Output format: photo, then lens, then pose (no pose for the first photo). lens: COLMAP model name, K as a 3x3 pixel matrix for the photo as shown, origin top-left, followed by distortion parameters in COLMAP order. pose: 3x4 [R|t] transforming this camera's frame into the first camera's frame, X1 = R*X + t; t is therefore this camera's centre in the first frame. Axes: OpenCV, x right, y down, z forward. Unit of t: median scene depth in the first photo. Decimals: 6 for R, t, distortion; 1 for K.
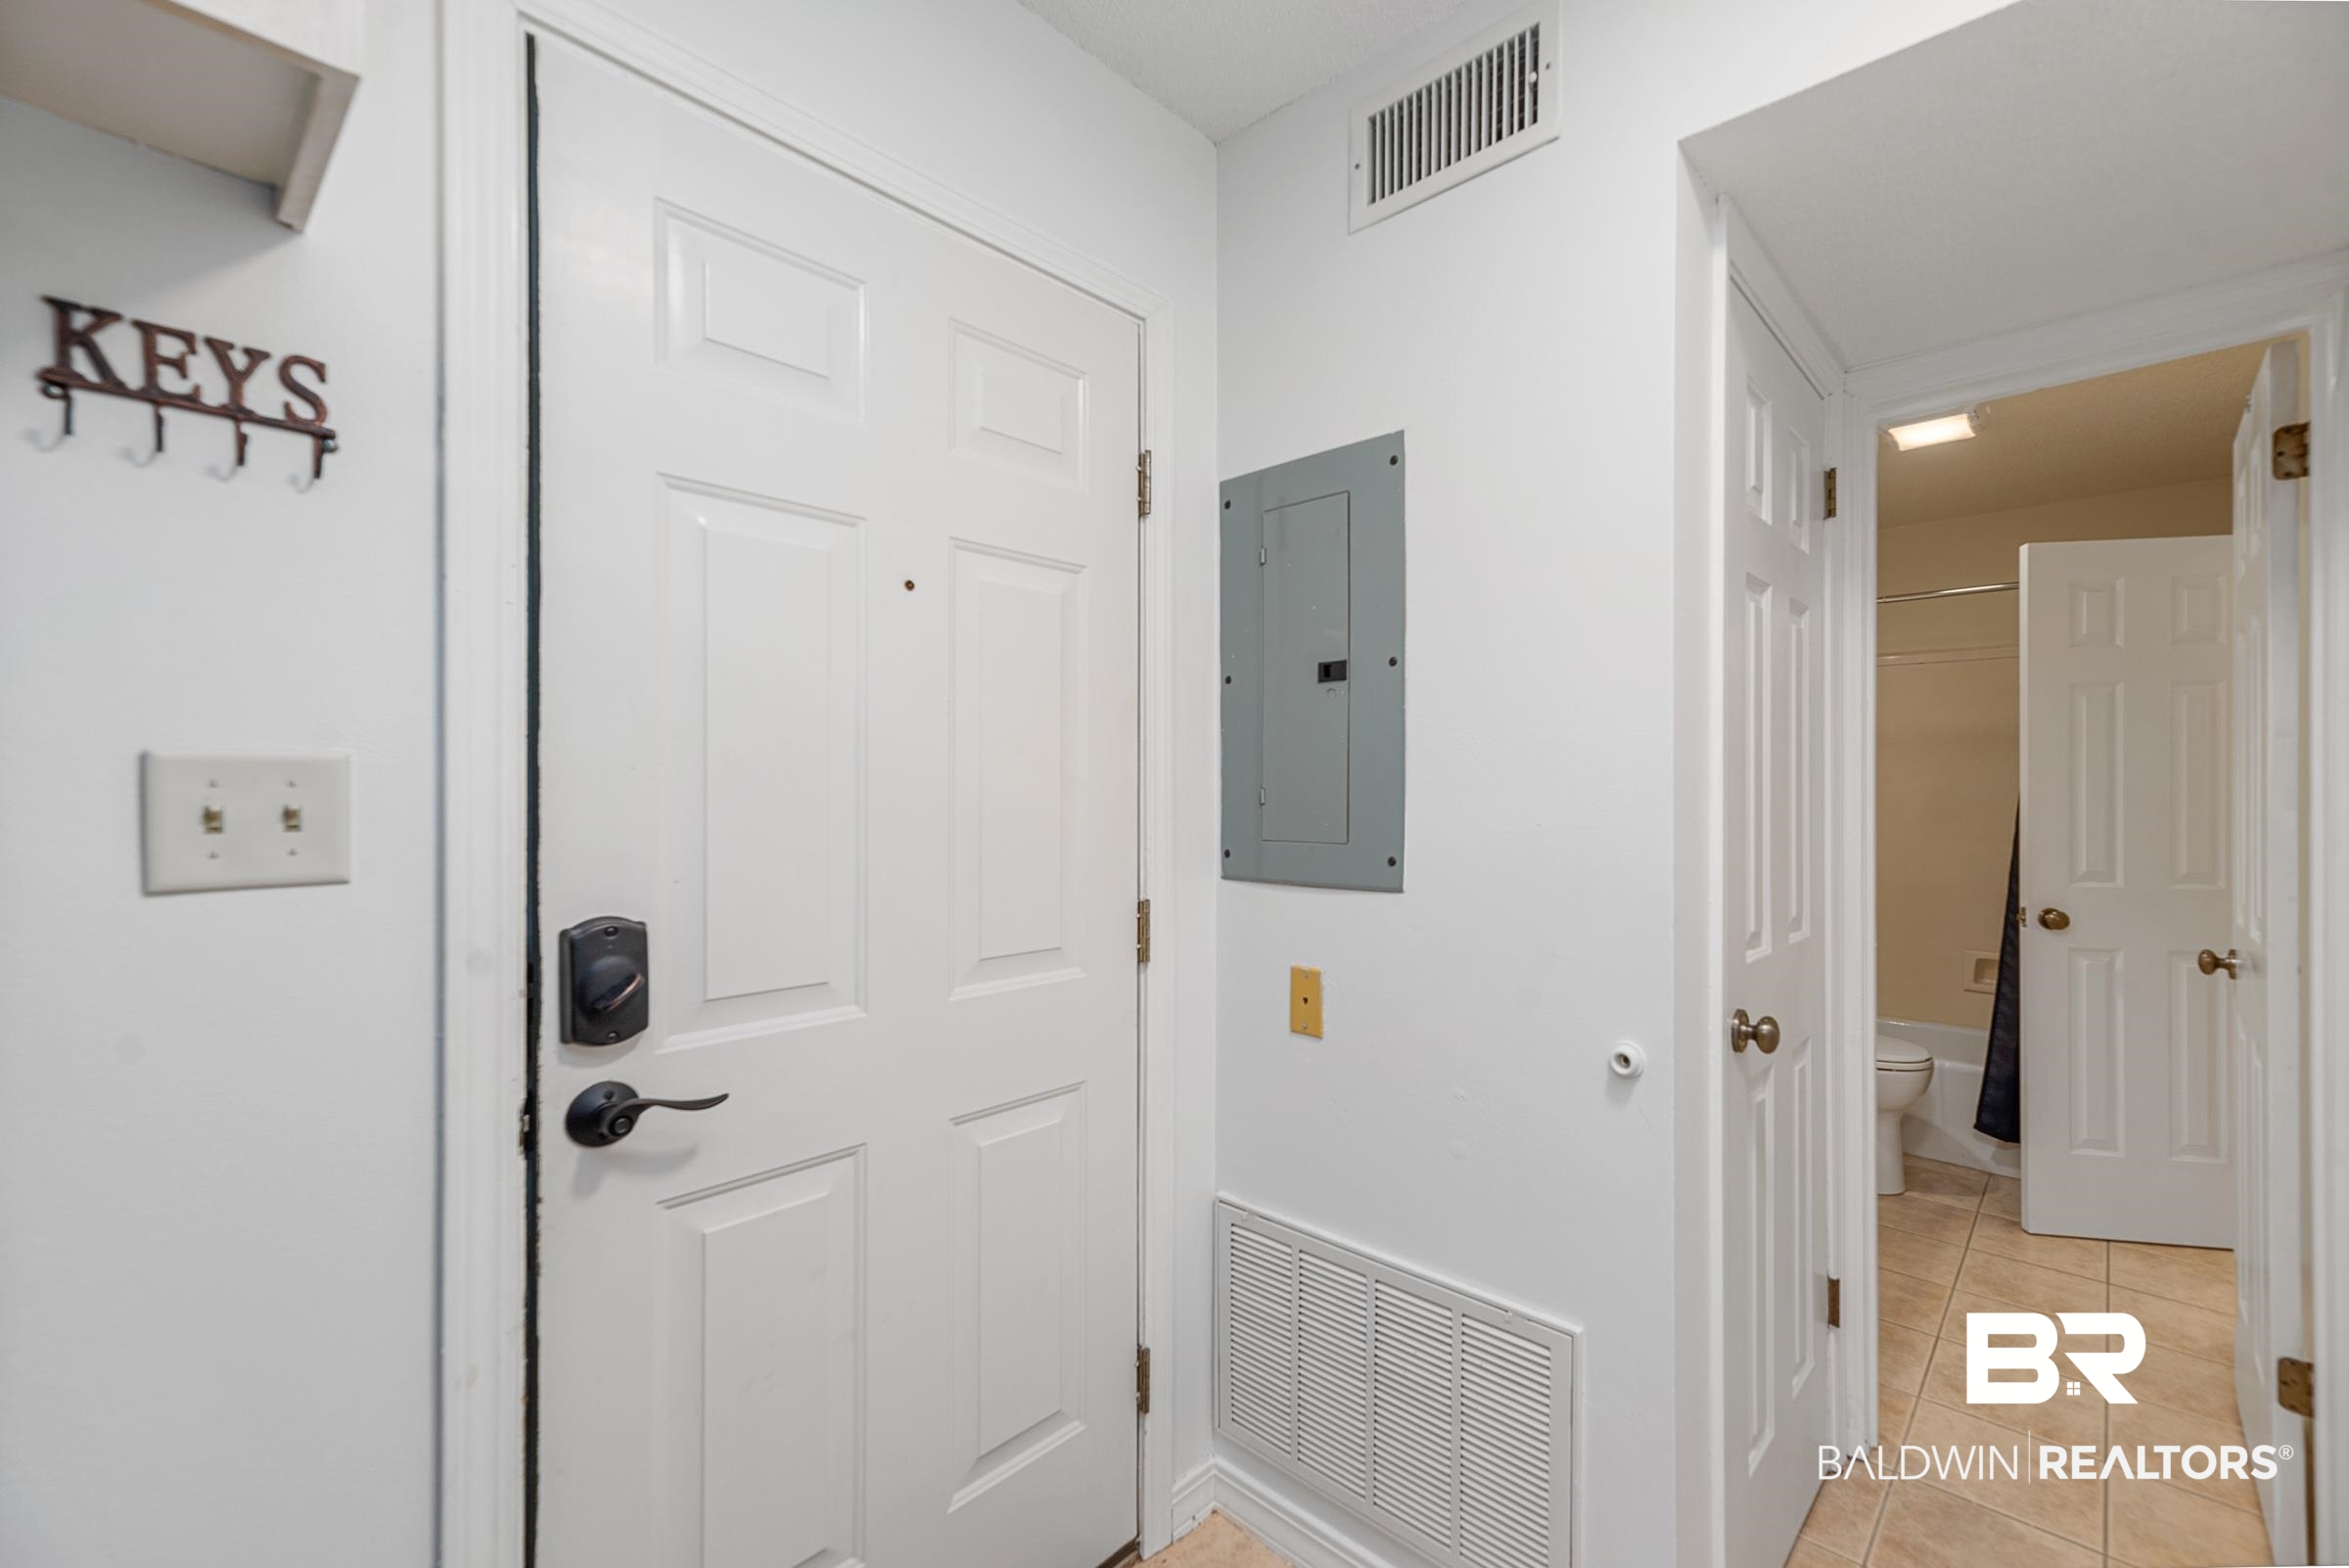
lens RADIAL K [[947.5, 0, 1242.7], [0, 947.5, 788.5], [0, 0, 1]] dist [0.006036, -0.001033]
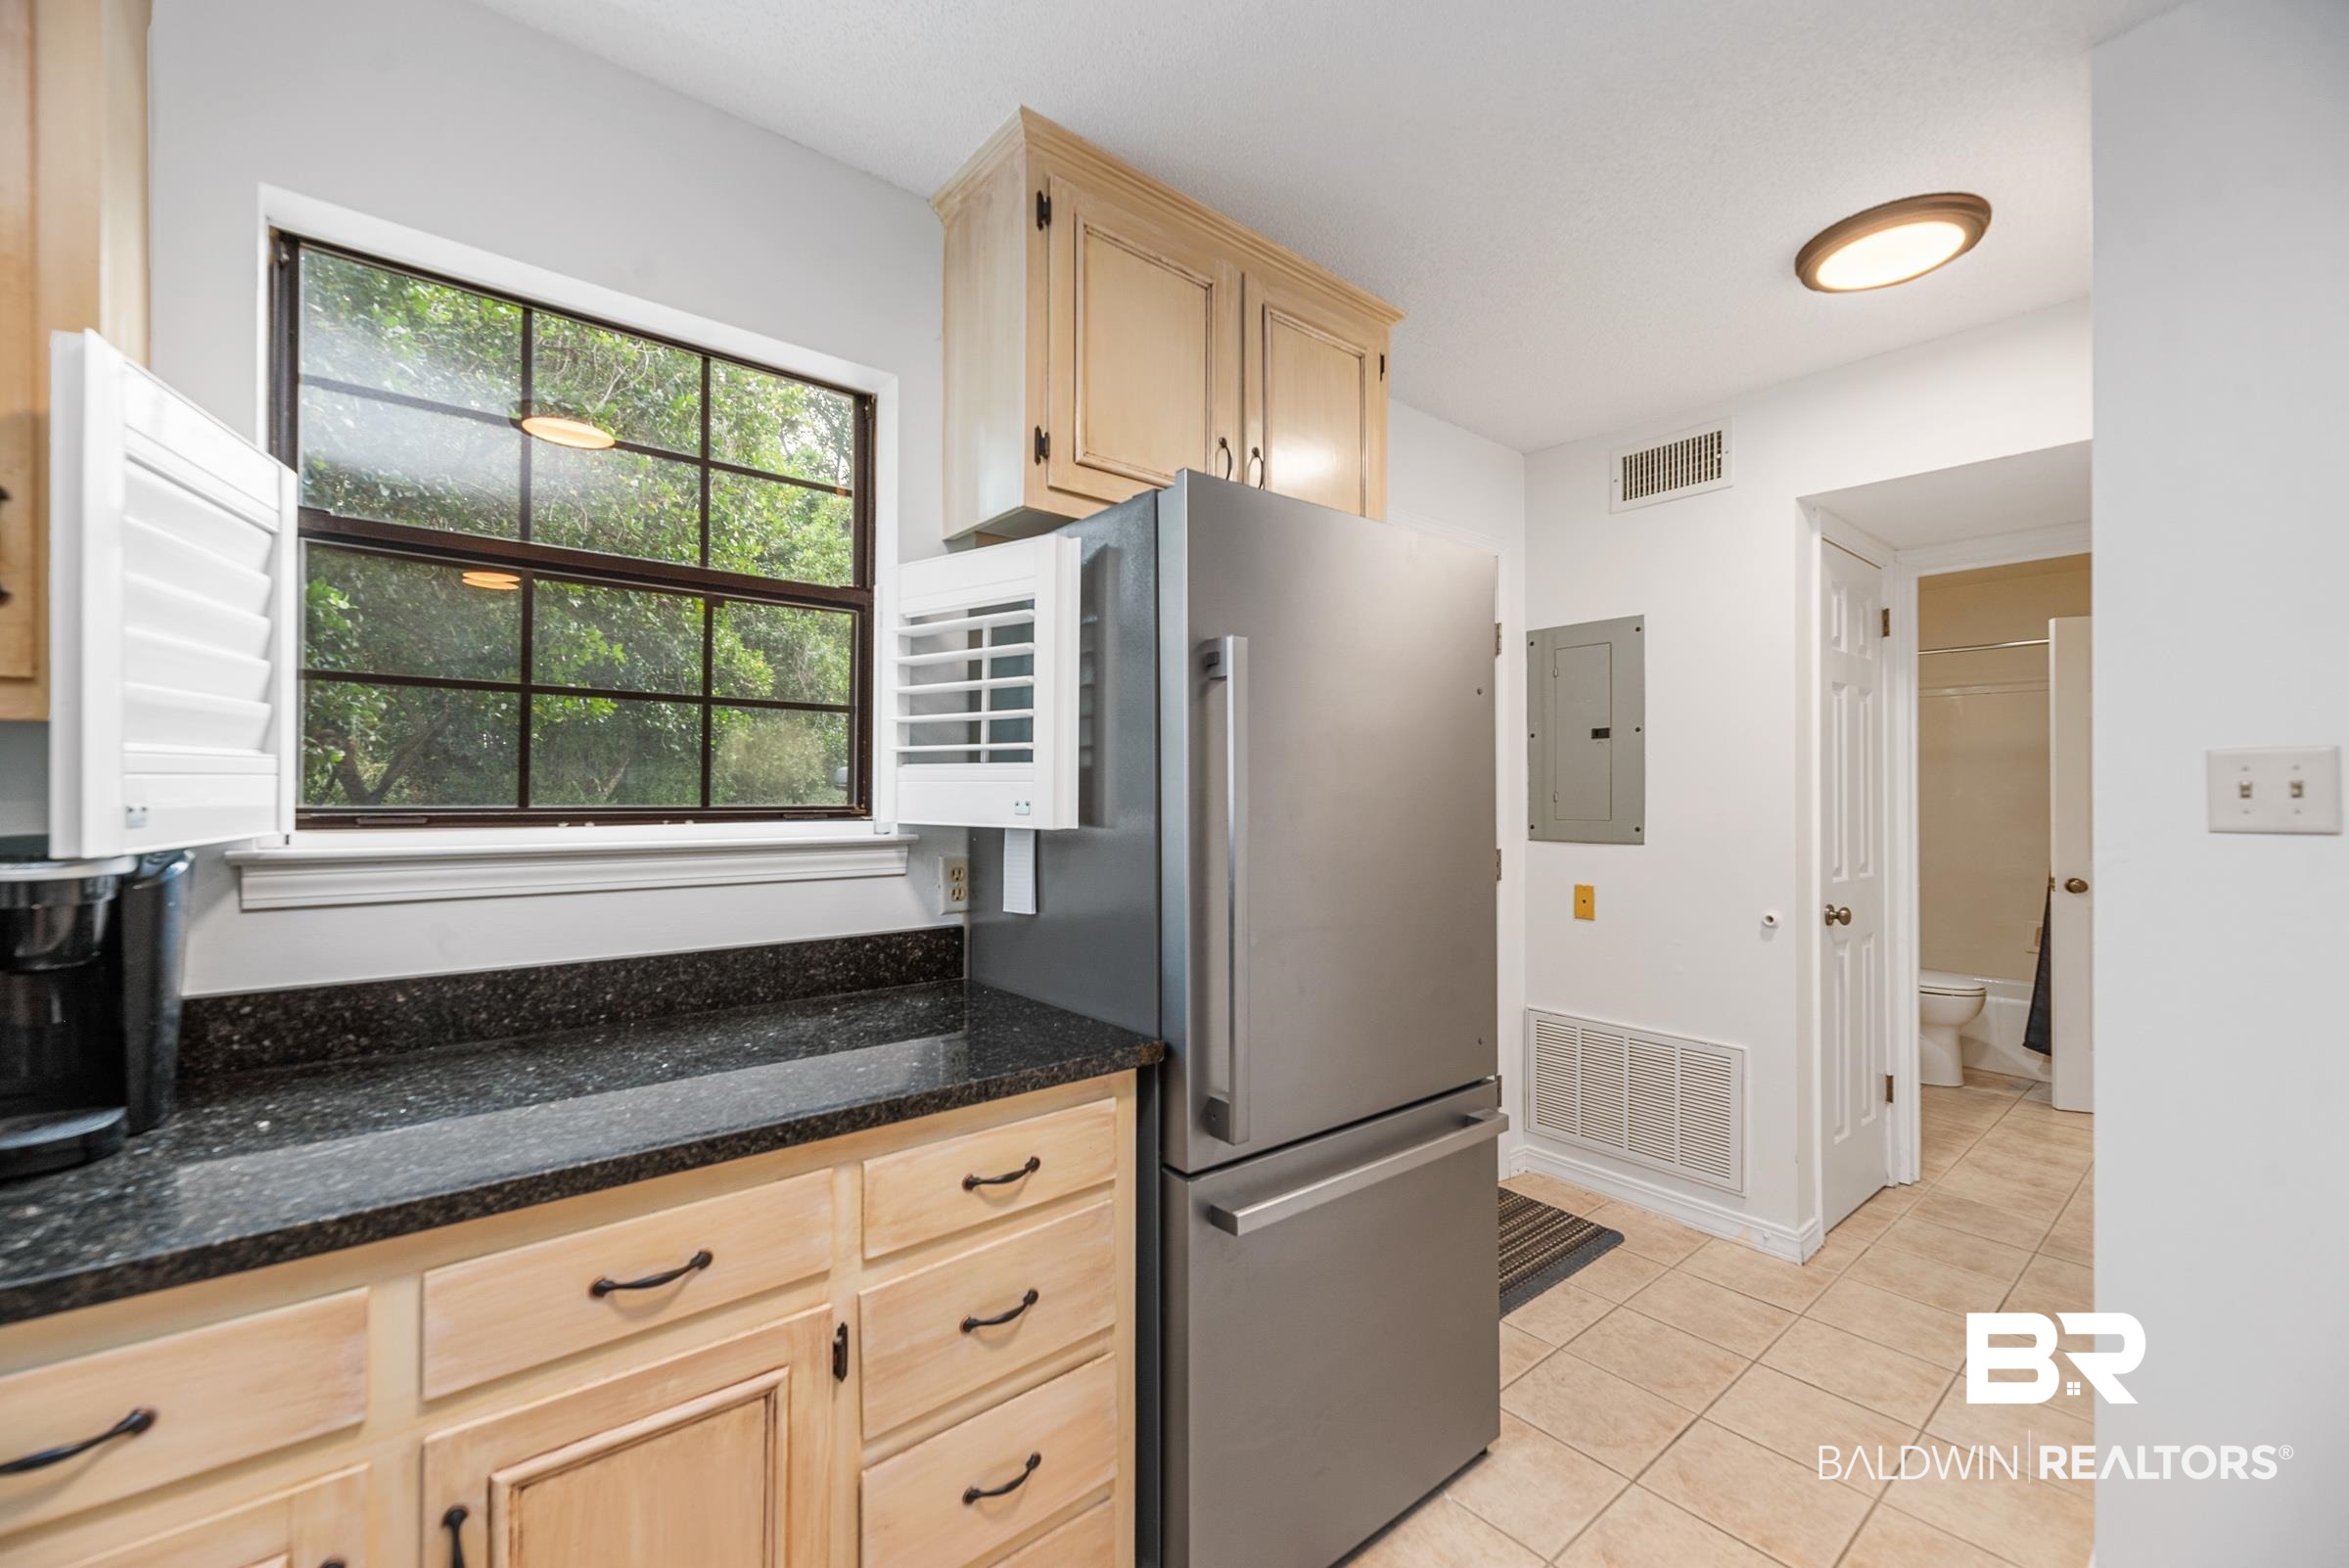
lens RADIAL K [[947.5, 0, 1129.8], [0, 947.5, 784.4], [0, 0, 1]] dist [0.006036, -0.001033]
pose [[0.988356, -0.000381, -0.152157, -0.602909], [-0.000842, 0.999968, -0.007971, -0.000987], [0.152155, 0.008006, 0.988324, -1.155904]]
